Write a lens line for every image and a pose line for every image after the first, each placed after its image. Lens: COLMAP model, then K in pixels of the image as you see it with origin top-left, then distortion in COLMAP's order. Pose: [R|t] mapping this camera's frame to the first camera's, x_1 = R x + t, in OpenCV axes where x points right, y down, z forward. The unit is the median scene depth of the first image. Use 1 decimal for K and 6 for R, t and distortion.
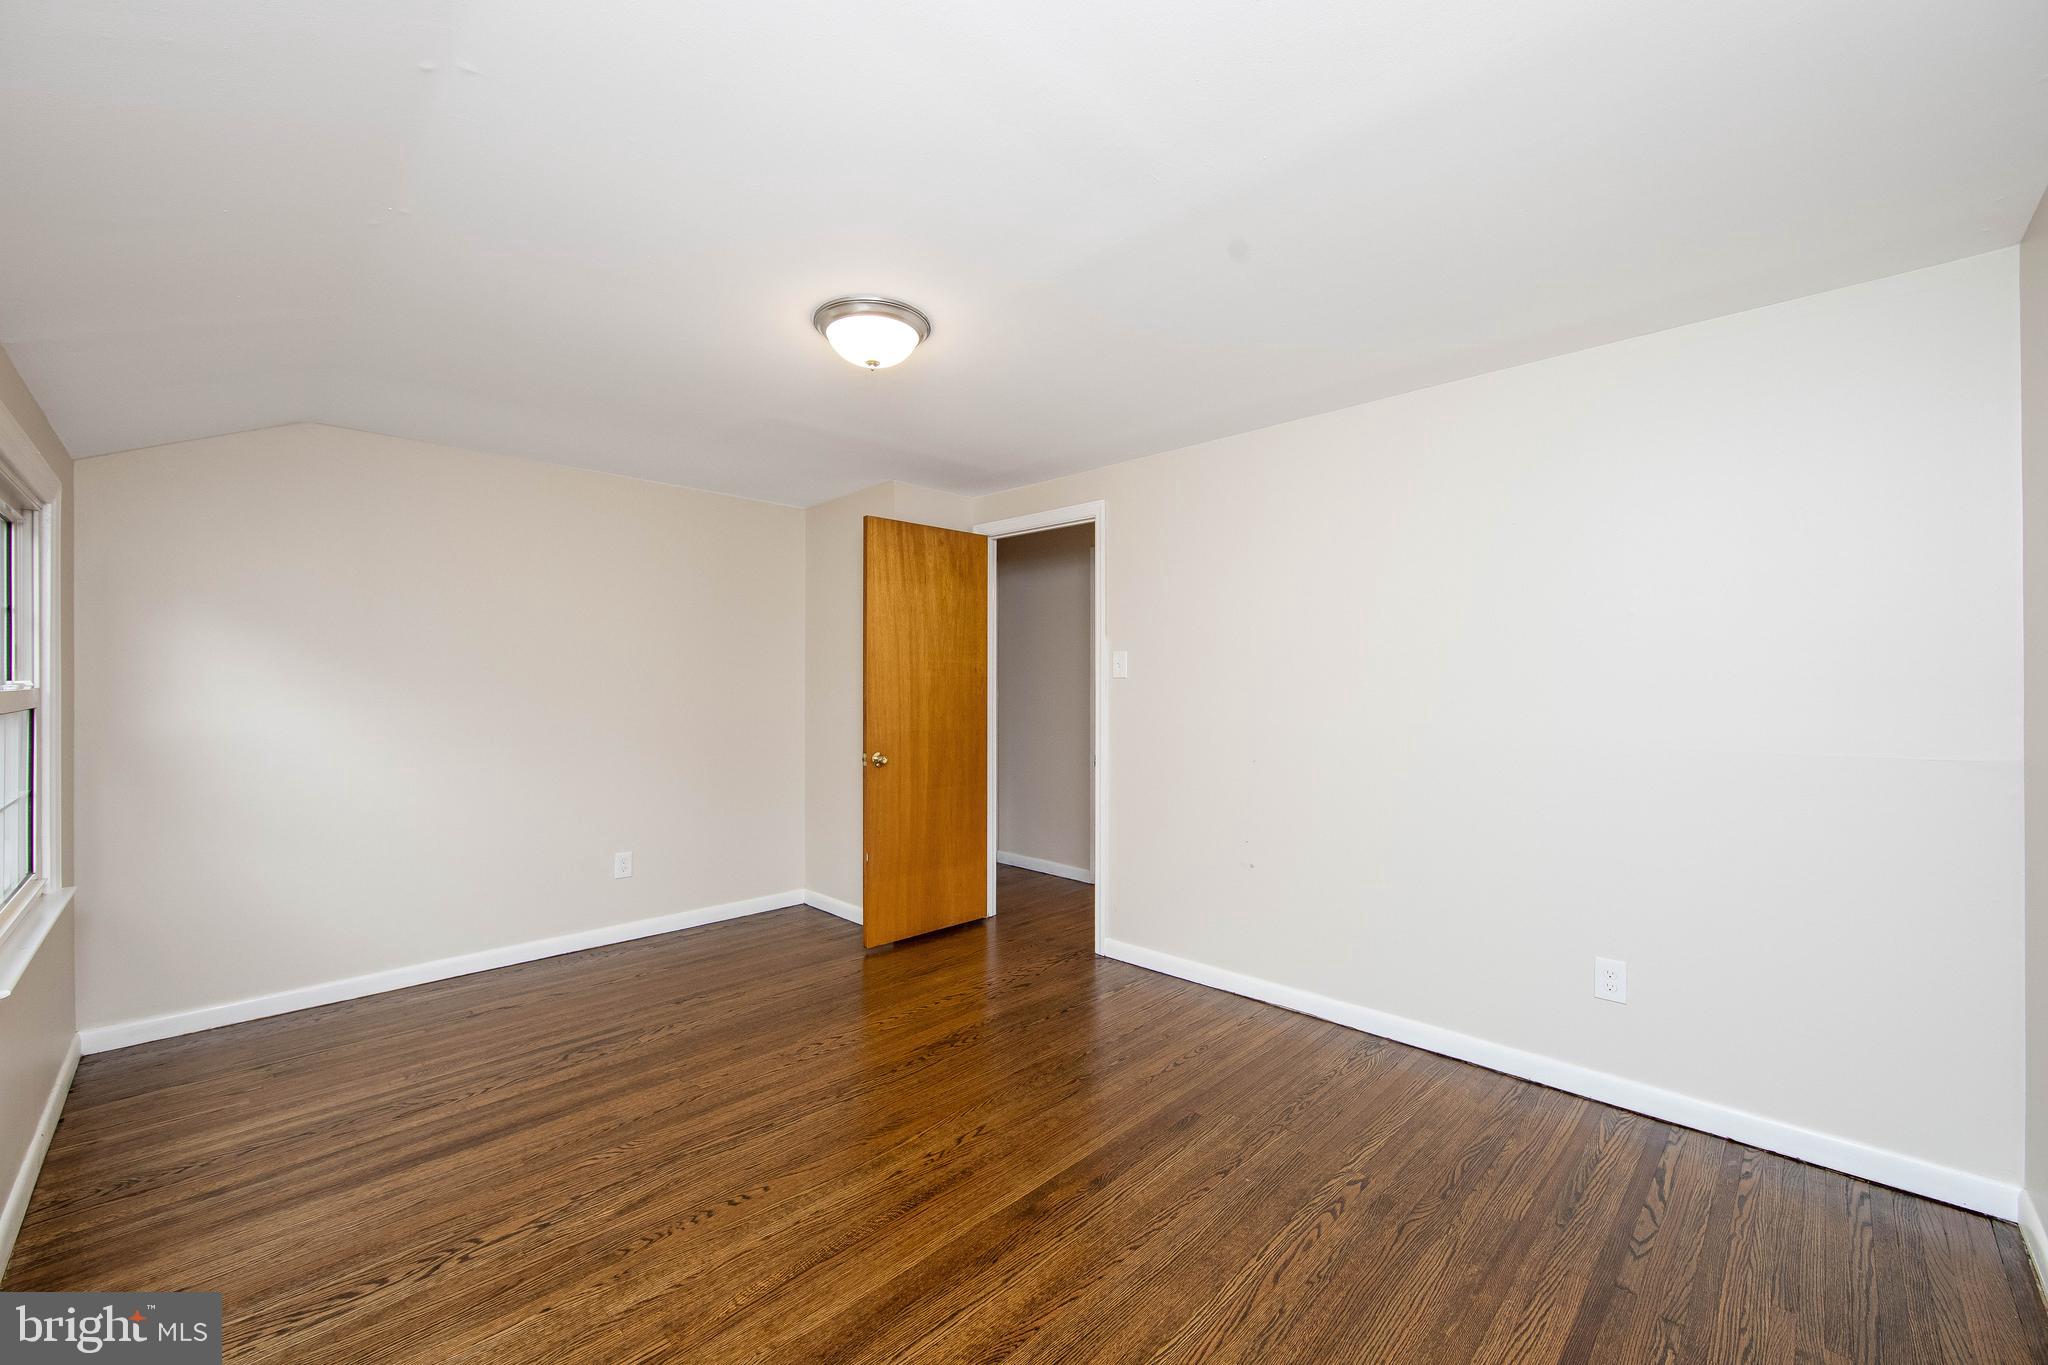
lens RADIAL K [[807.3, 0, 1014.7], [0, 807.3, 679.0], [0, 0, 1]] dist [-0.008636, 0.000642]
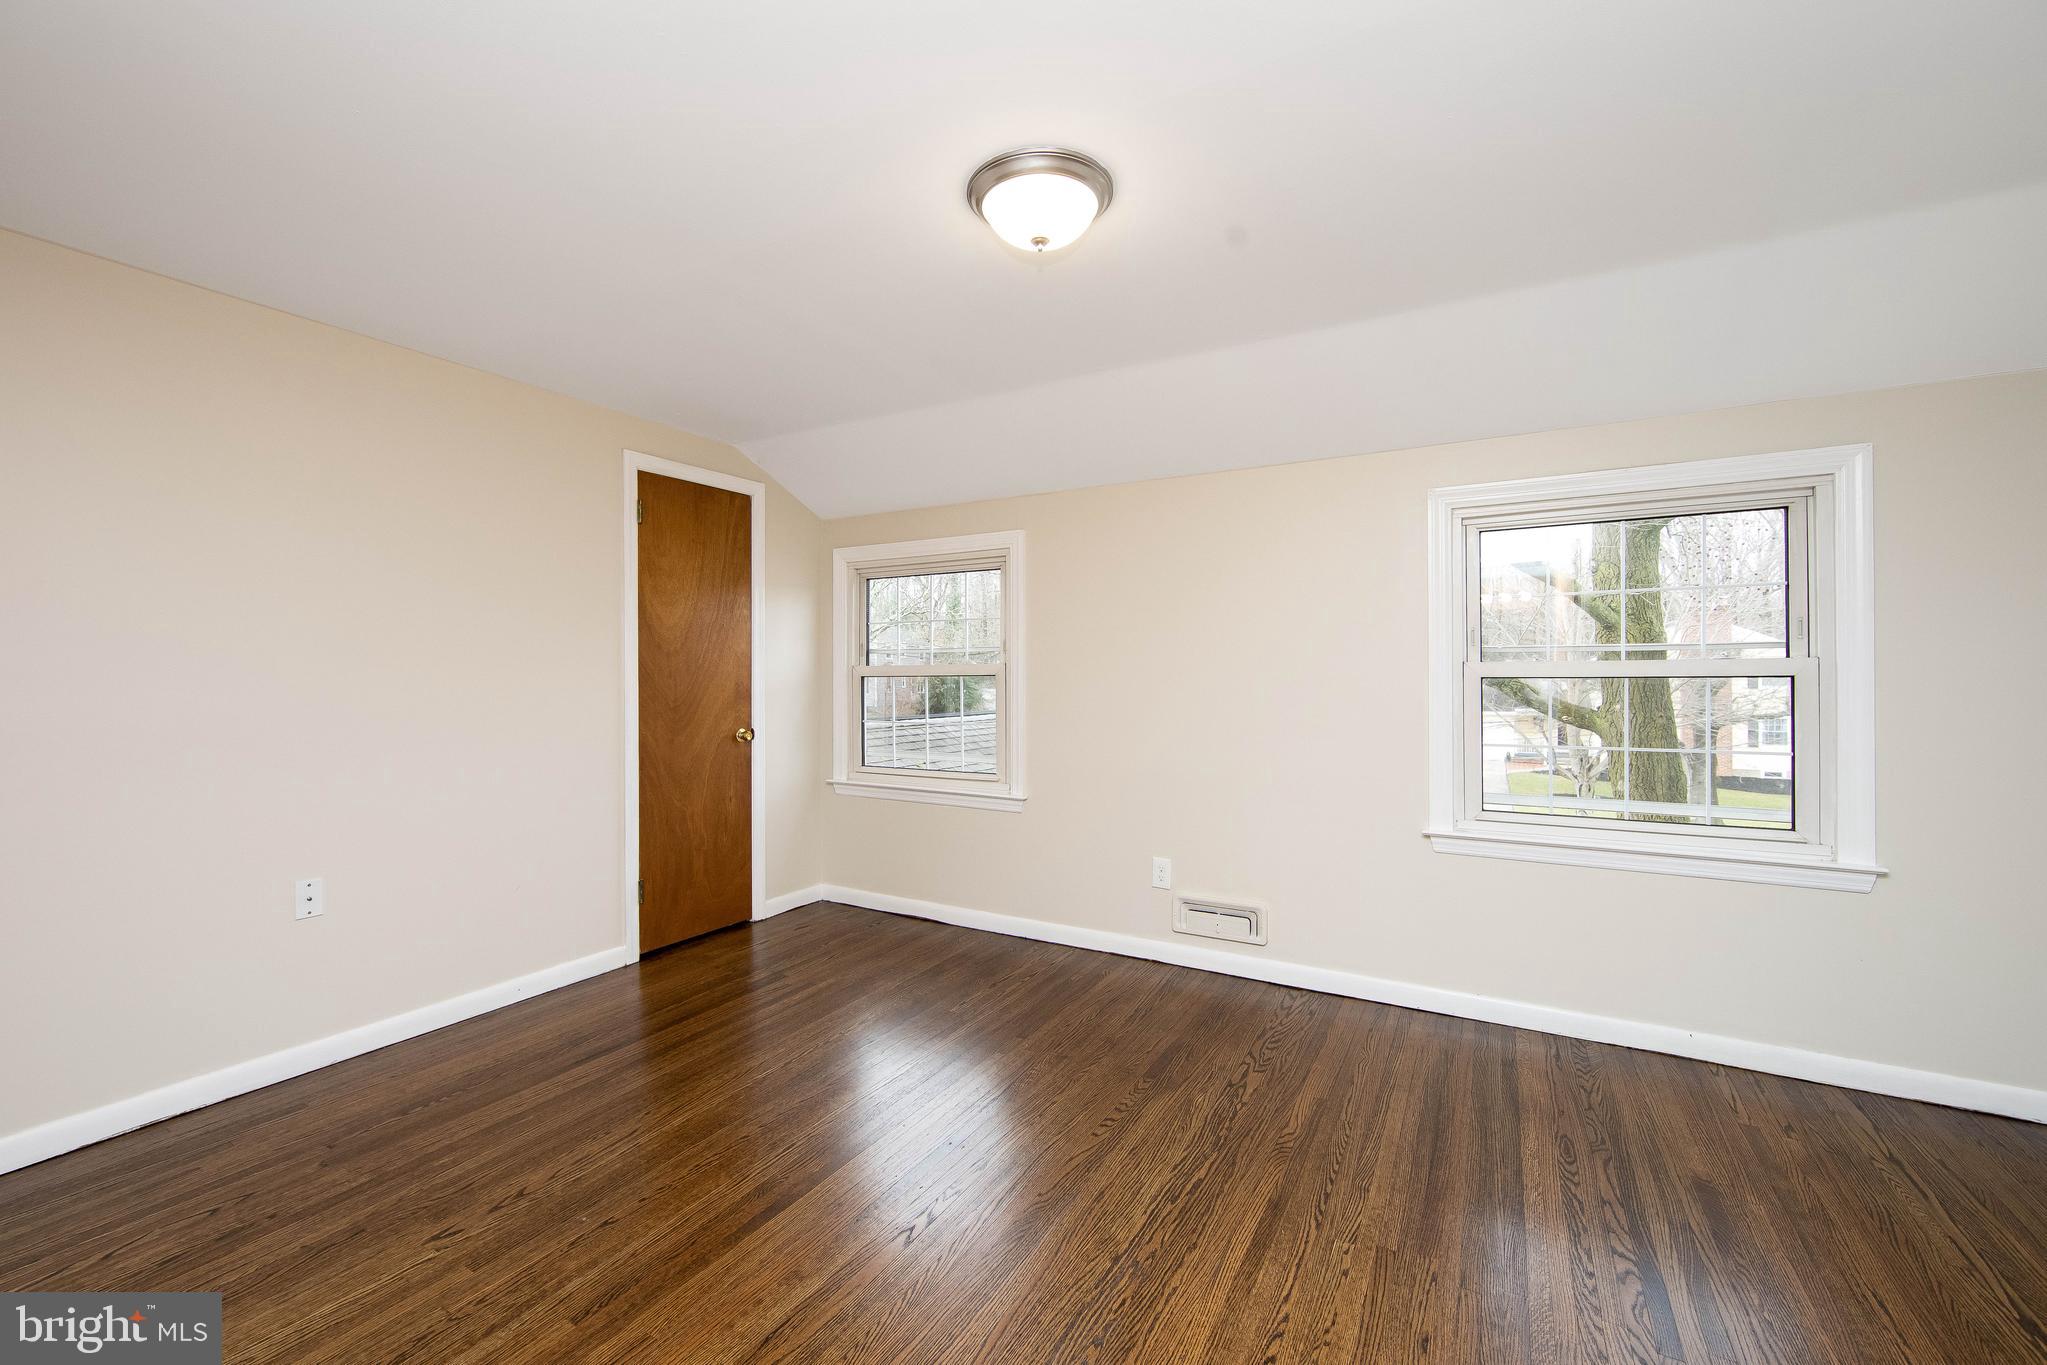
lens RADIAL K [[806.9, 0, 1014.2], [0, 806.9, 679.0], [0, 0, 1]] dist [-0.008636, 0.000642]
pose [[-0.967101, 0.002333, -0.254382, 0.041649], [0.003960, 0.999975, -0.005886, 0.028931], [0.254362, -0.006700, -0.967086, 1.339915]]
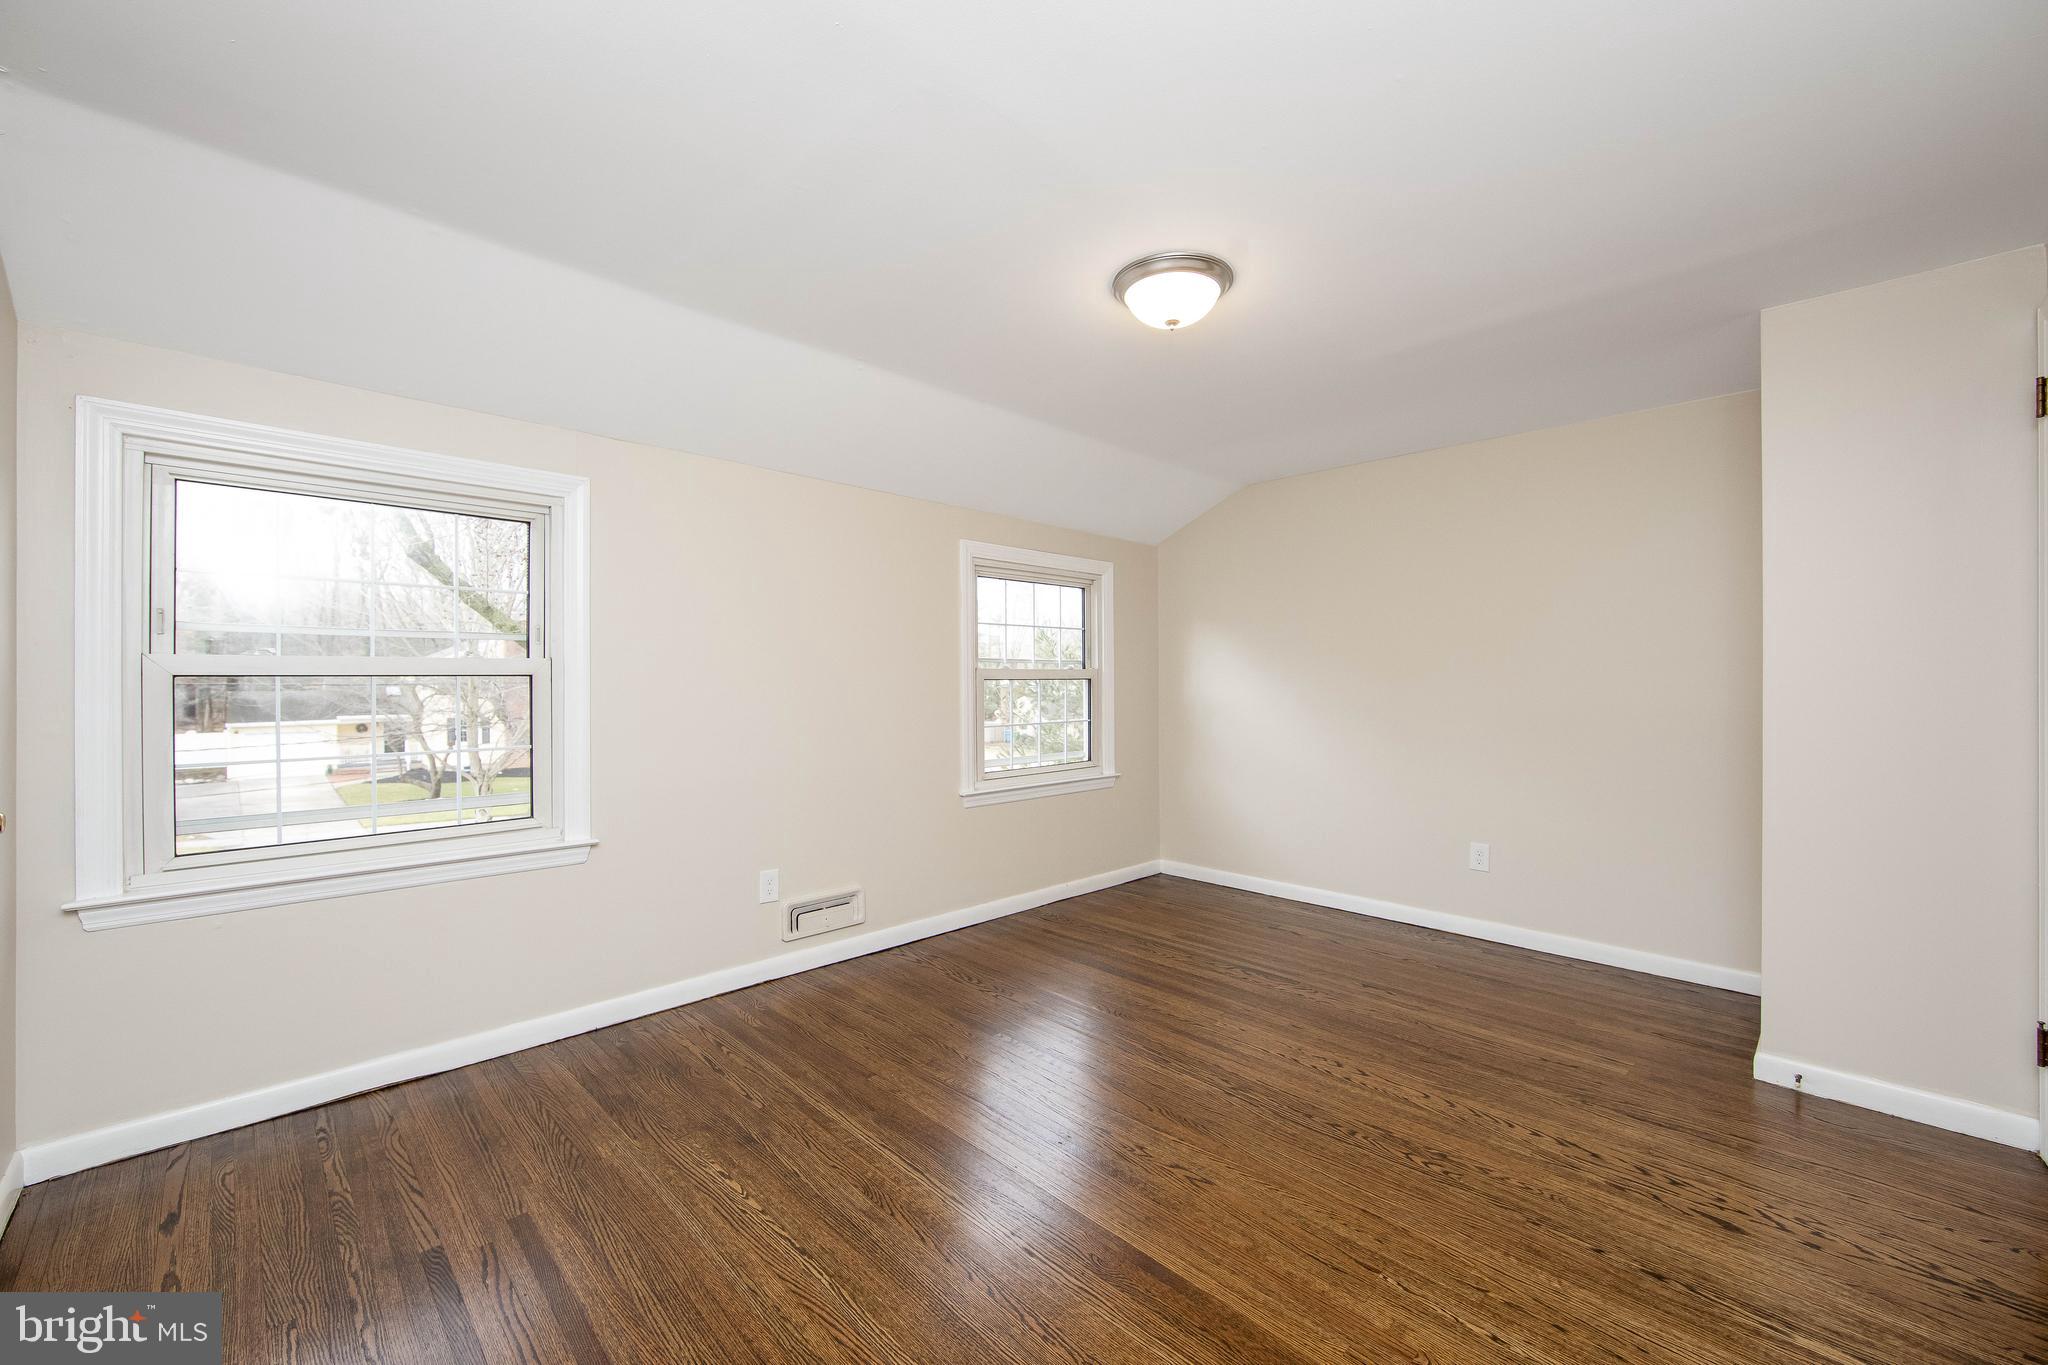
lens RADIAL K [[807.3, 0, 1014.7], [0, 807.3, 679.0], [0, 0, 1]] dist [-0.008636, 0.000642]
pose [[-0.016736, -0.002417, -0.999857, 0.613631], [0.006668, 0.999975, -0.002529, 0.028954], [0.999838, -0.006709, -0.016719, 0.631291]]
